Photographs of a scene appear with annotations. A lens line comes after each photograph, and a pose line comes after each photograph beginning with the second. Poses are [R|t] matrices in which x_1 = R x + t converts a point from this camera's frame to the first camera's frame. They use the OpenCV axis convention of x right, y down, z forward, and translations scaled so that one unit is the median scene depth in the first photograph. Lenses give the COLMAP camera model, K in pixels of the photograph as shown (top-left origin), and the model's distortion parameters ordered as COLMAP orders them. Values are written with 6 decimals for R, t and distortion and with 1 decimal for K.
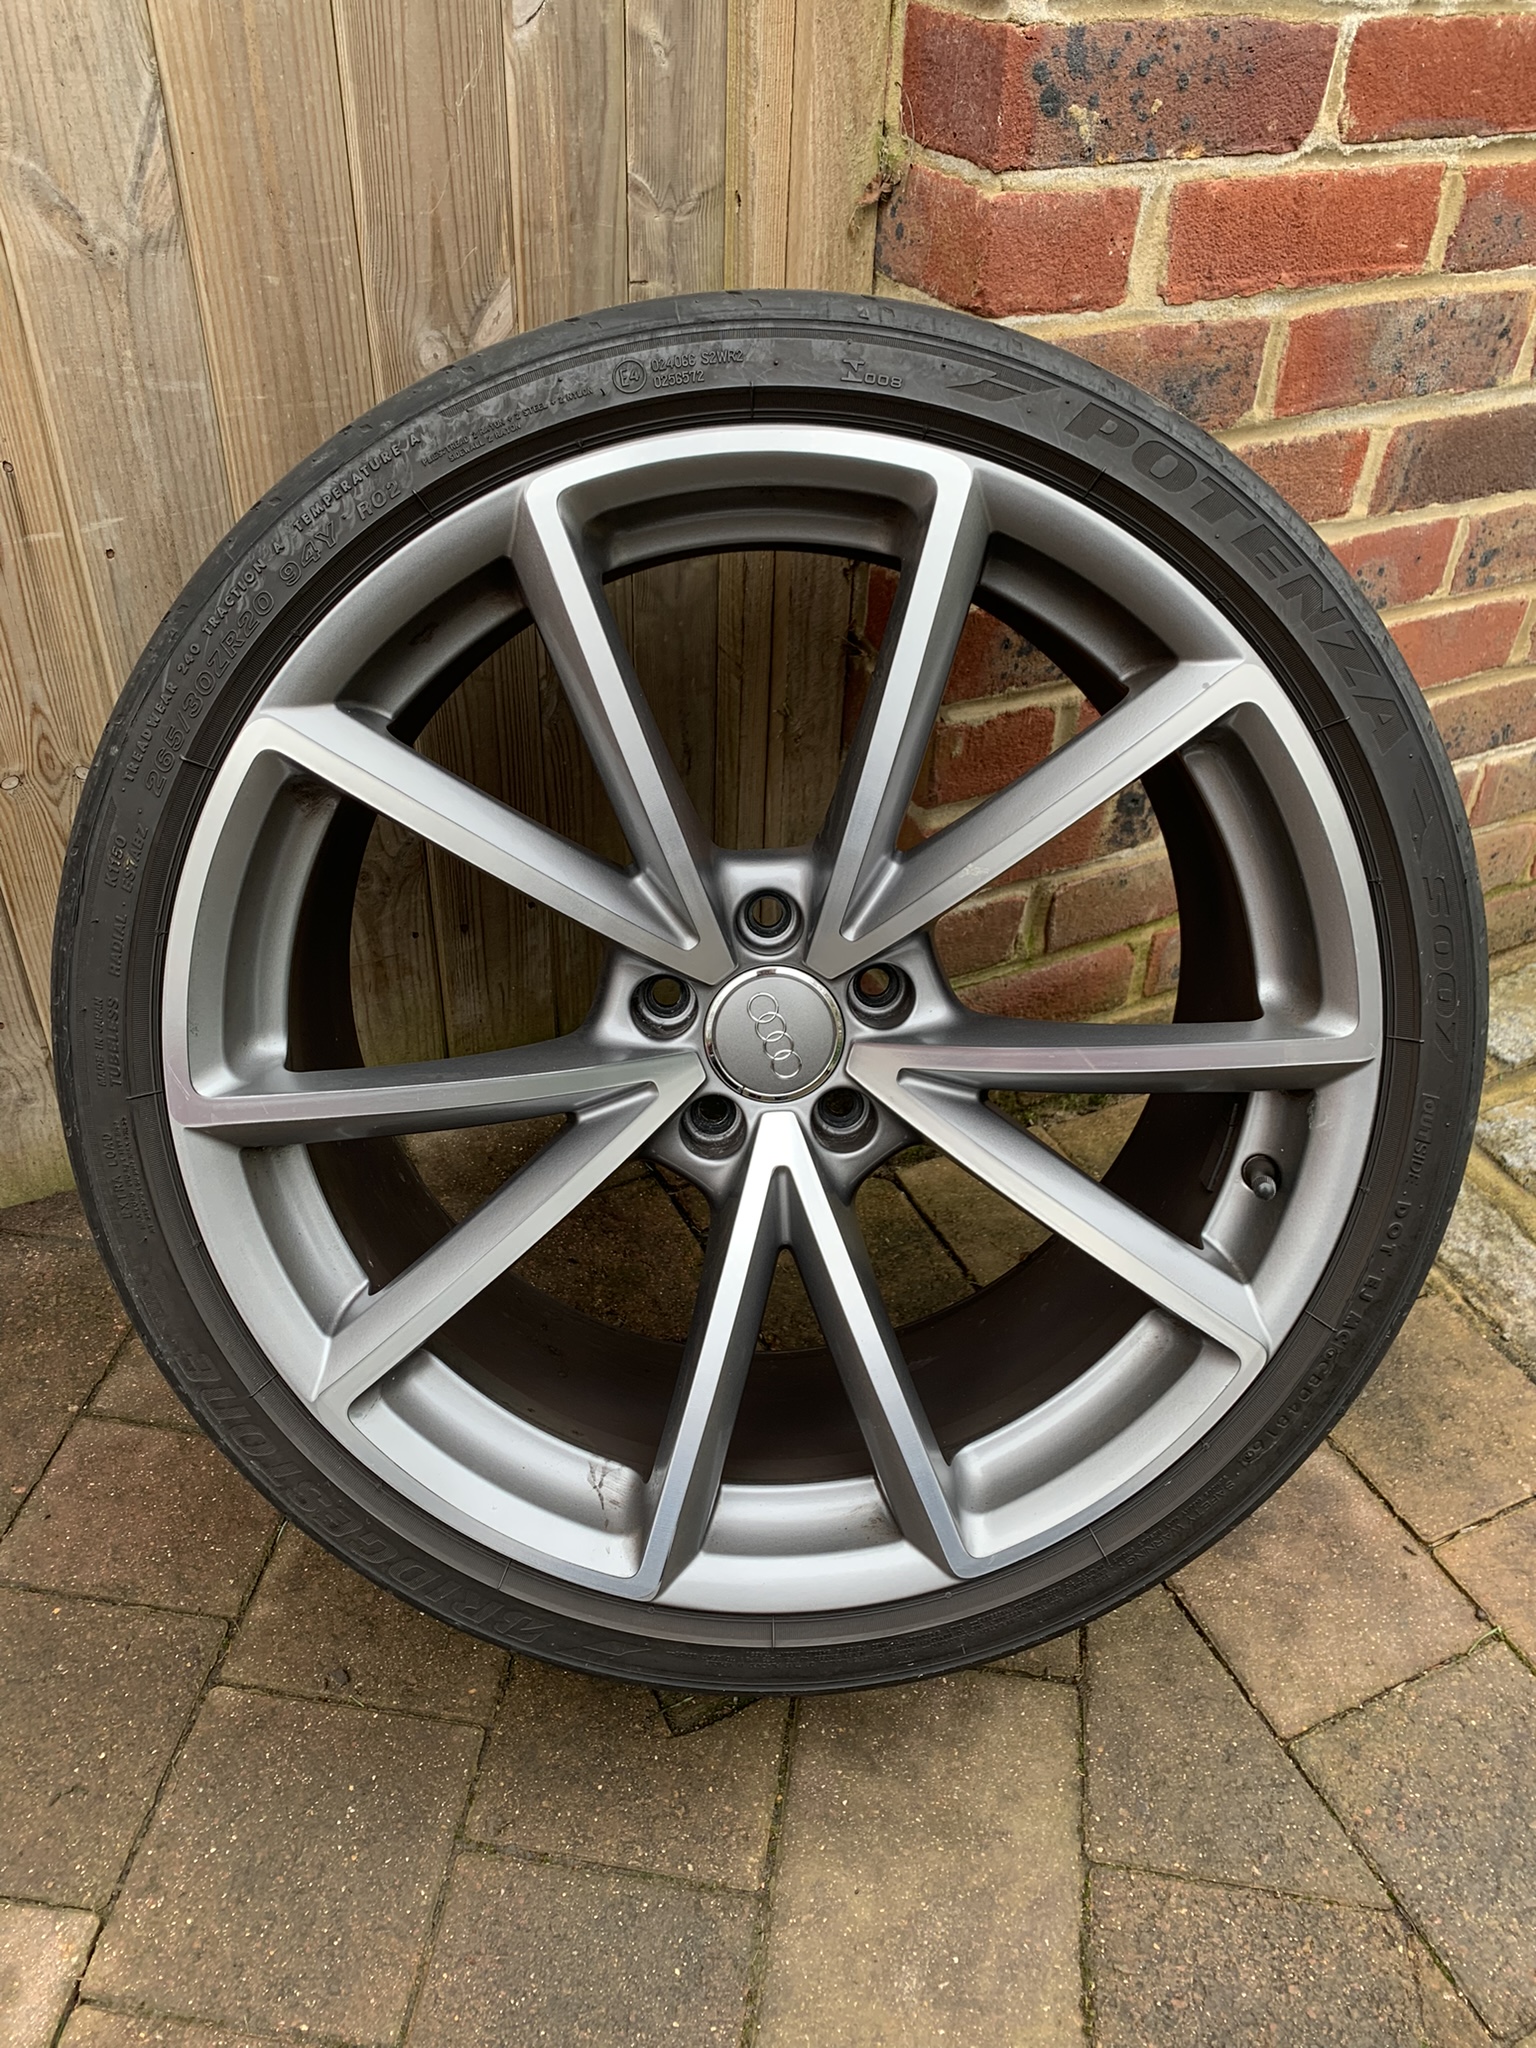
lens RADIAL K [[1595.7, 0, 760.9], [0, 1595.7, 1010.1], [0, 0, 1]] dist [0.007044, -0.000734]
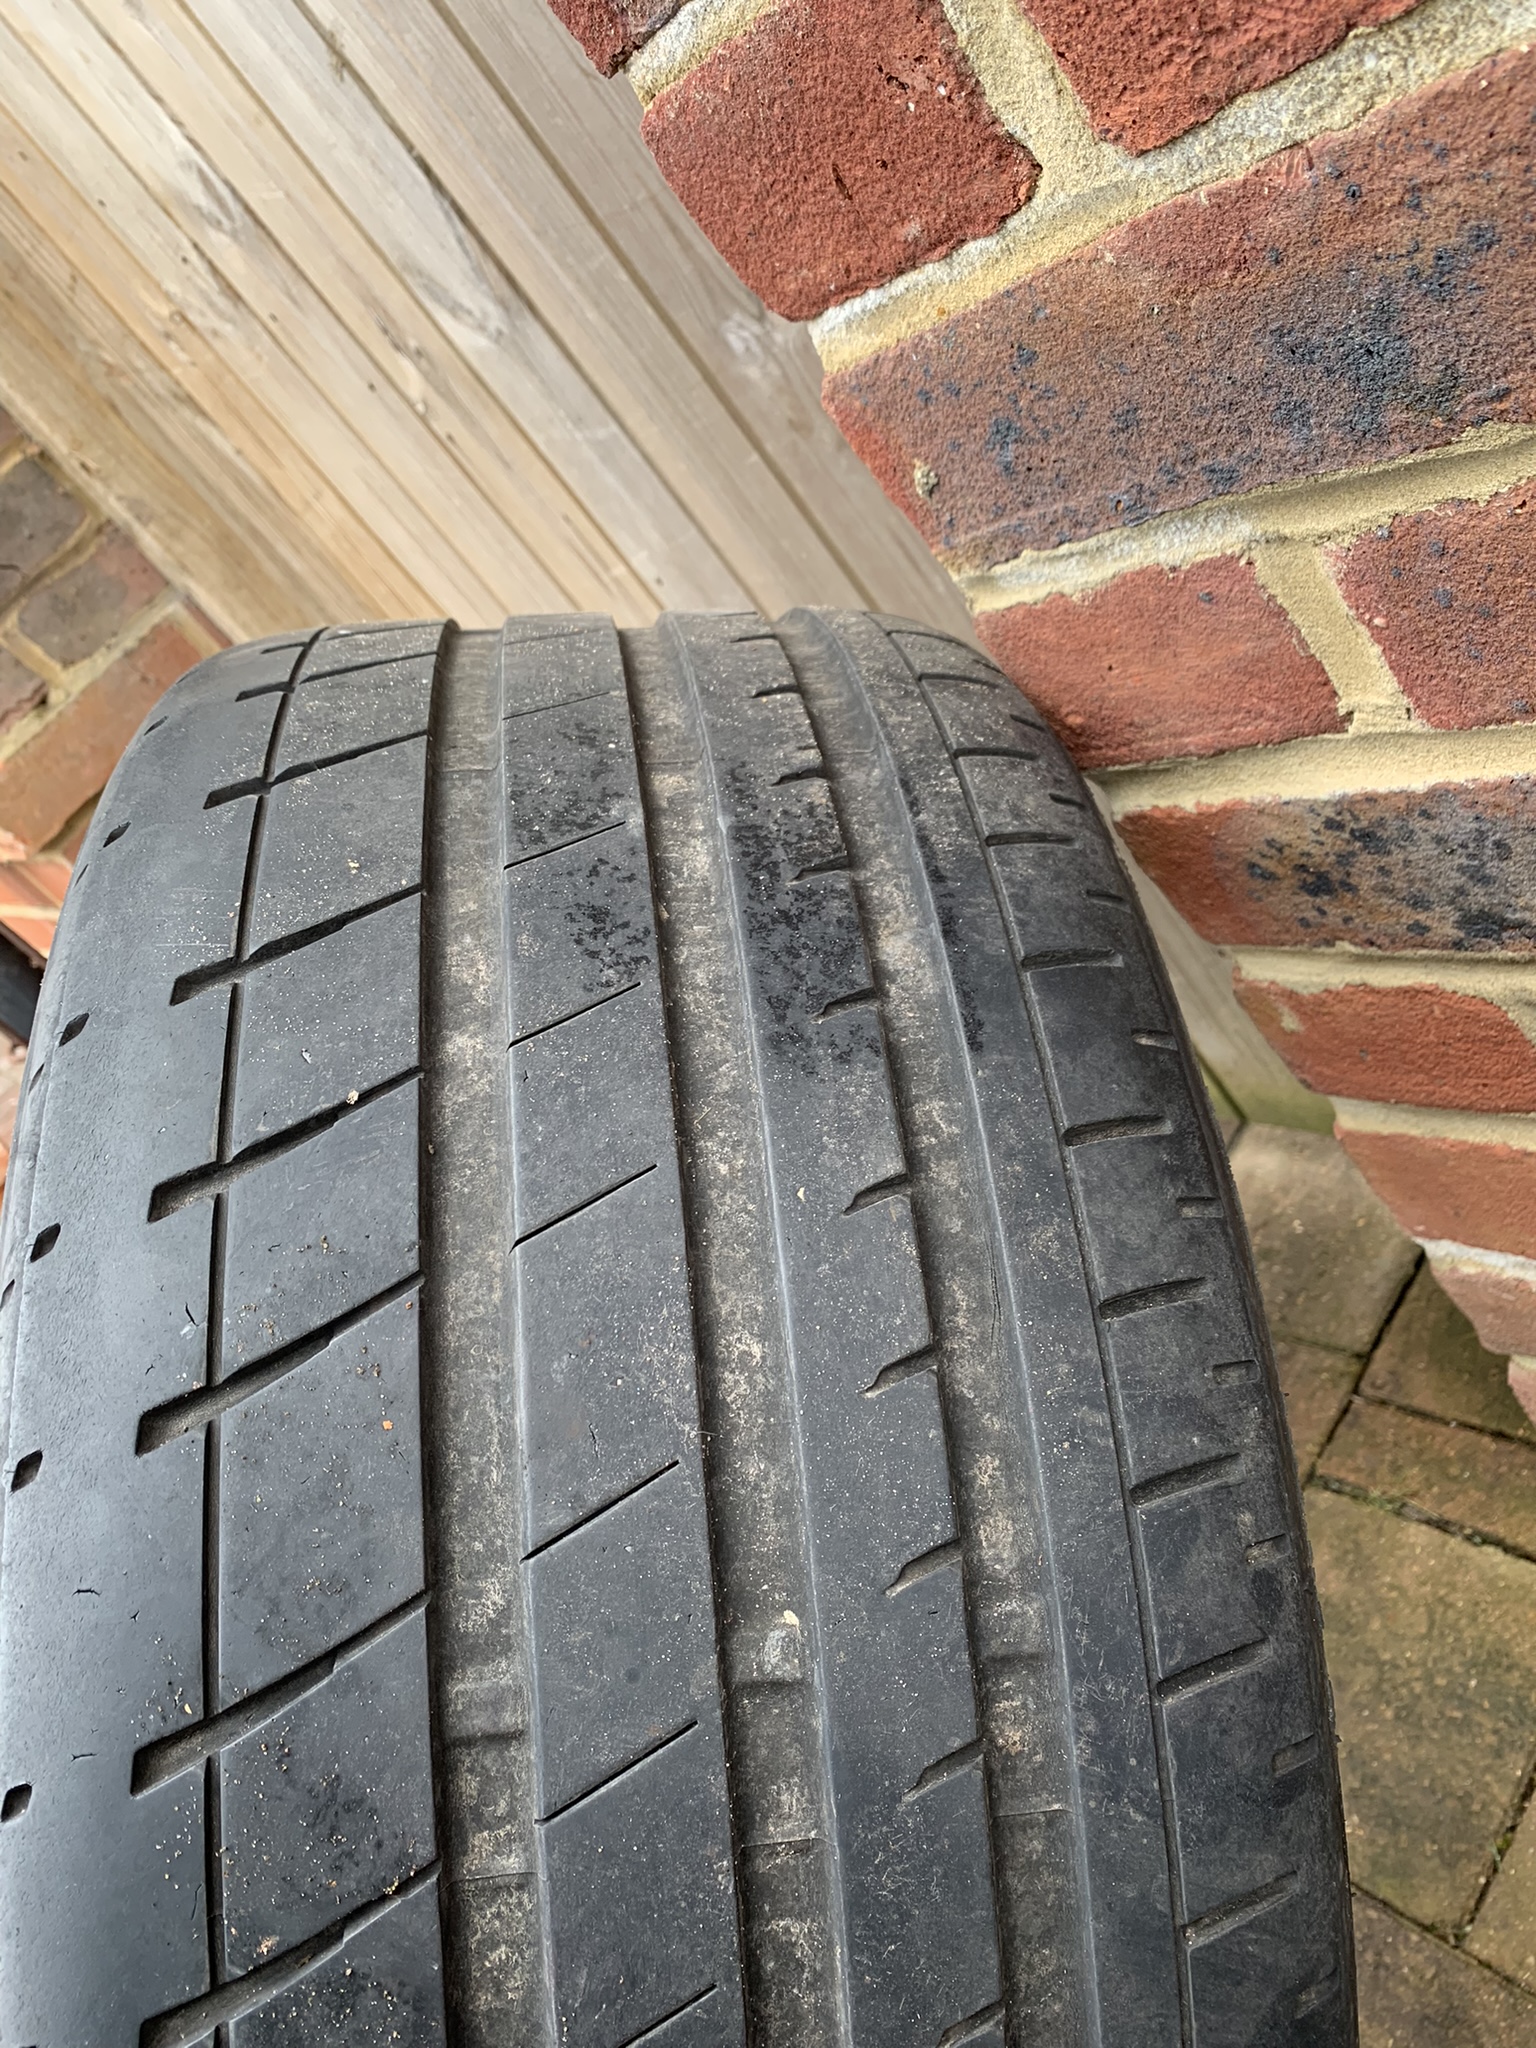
lens RADIAL K [[1595.7, 0, 756.0], [0, 1595.7, 1017.7], [0, 0, 1]] dist [0.007044, -0.000734]
pose [[0.198634, 0.360577, -0.911334, 0.621063], [0.014959, 0.928638, 0.370684, -0.401996], [0.979960, -0.087264, 0.179065, 0.850852]]
